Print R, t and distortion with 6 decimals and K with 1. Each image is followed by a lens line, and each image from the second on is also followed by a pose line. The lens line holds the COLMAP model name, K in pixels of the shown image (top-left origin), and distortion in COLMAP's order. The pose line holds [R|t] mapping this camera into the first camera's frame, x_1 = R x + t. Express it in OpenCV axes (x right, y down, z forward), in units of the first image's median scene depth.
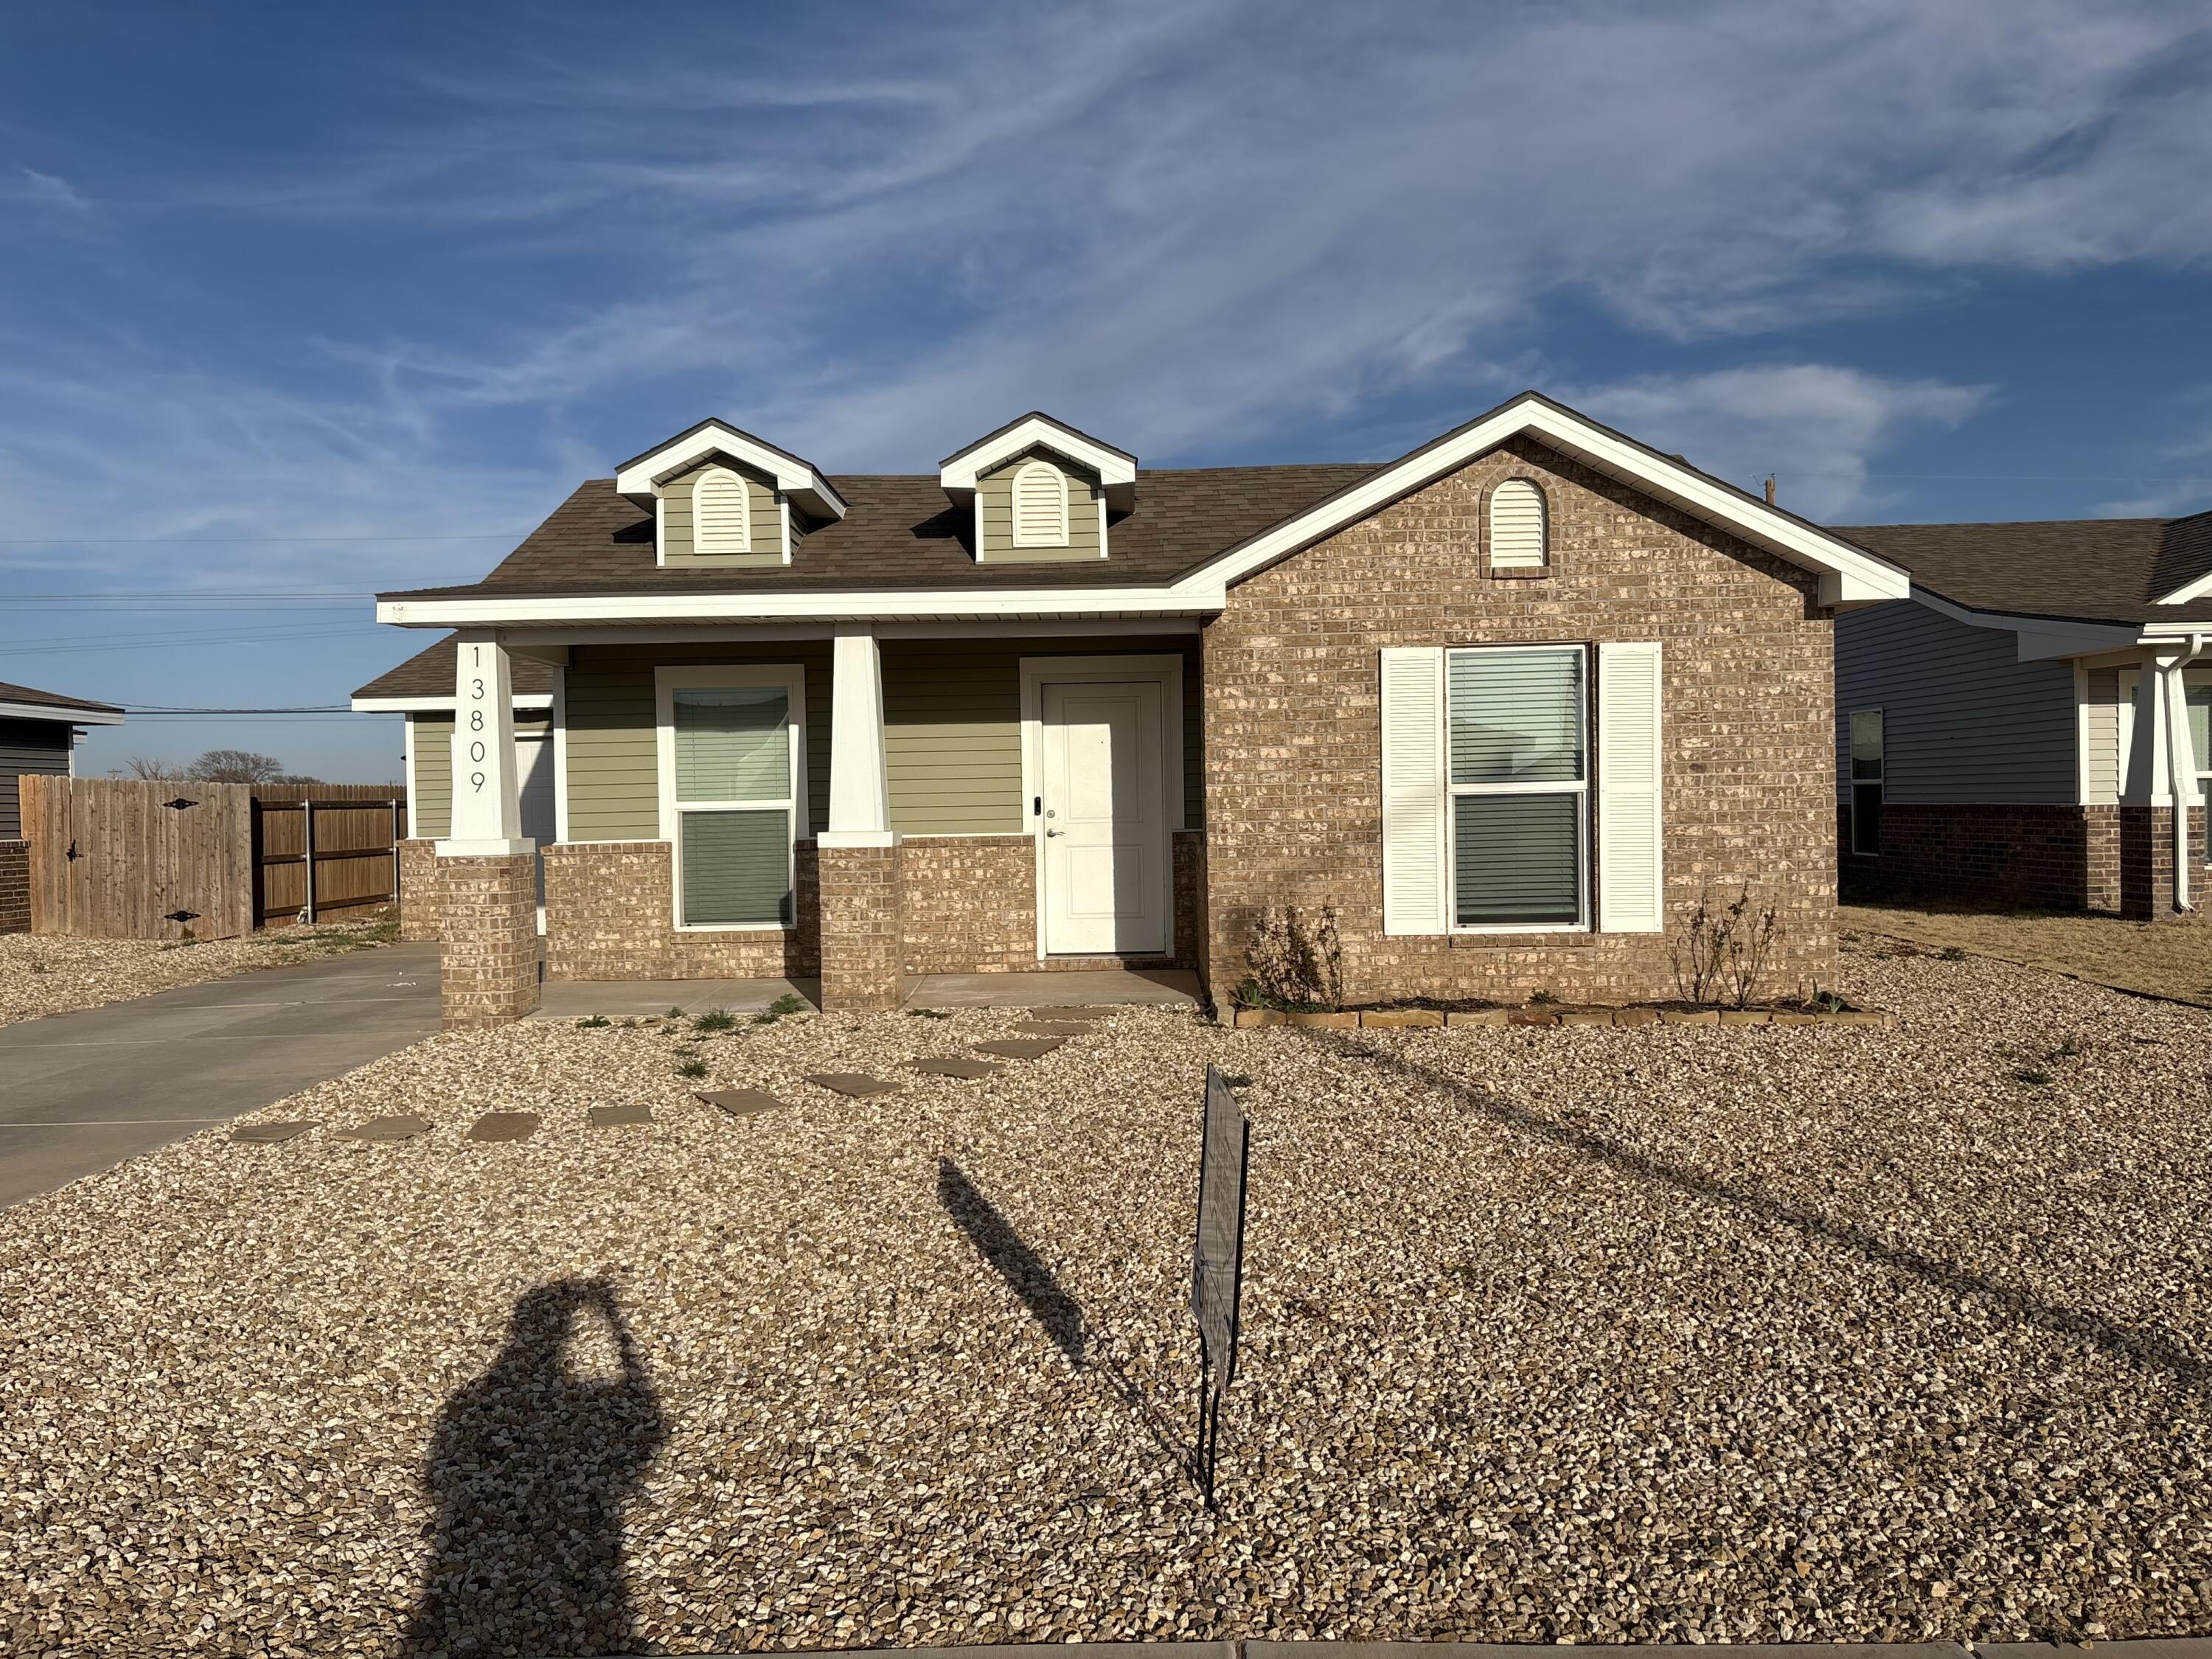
lens RADIAL K [[1684.3, 0, 1110.2], [0, 1684.3, 828.5], [0, 0, 1]] dist [0.015996, -0.046335]
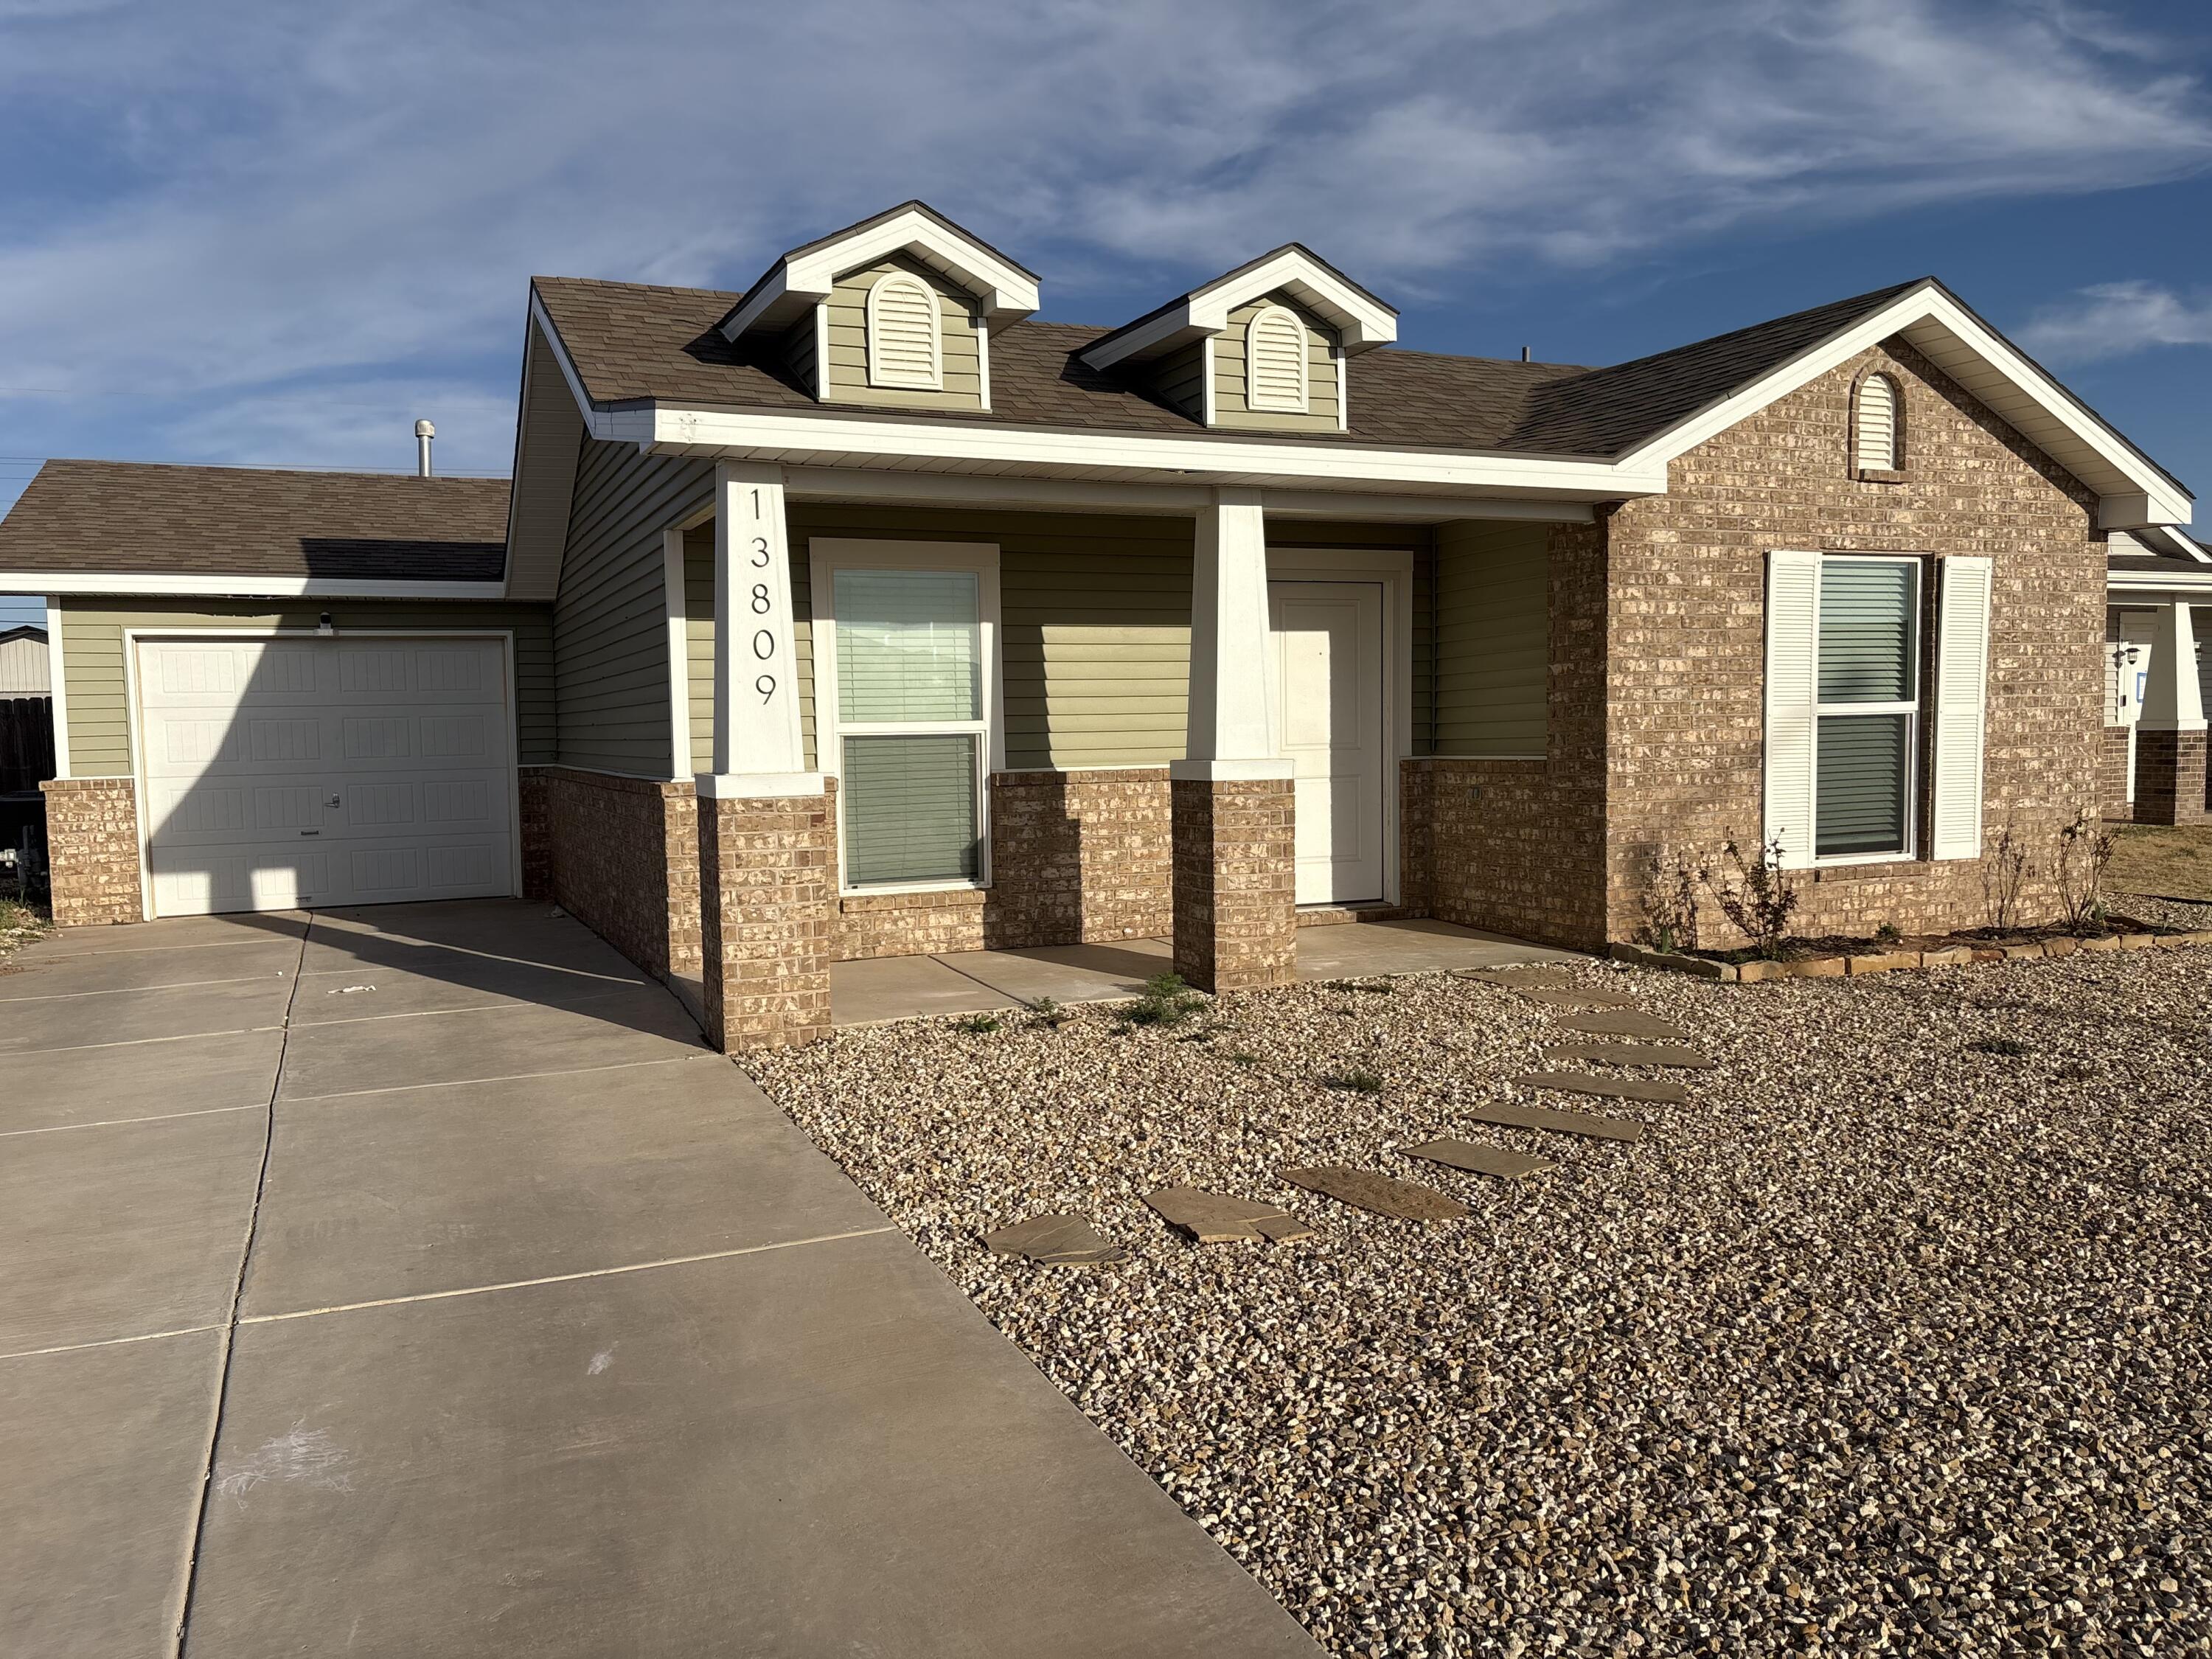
lens RADIAL K [[1684.3, 0, 1090.1], [0, 1684.3, 842.9], [0, 0, 1]] dist [0.015996, -0.046335]
pose [[0.913901, -0.024938, 0.405170, -0.533952], [0.006408, 0.998873, 0.047026, 0.003716], [-0.405886, -0.040381, 0.913031, 0.321123]]
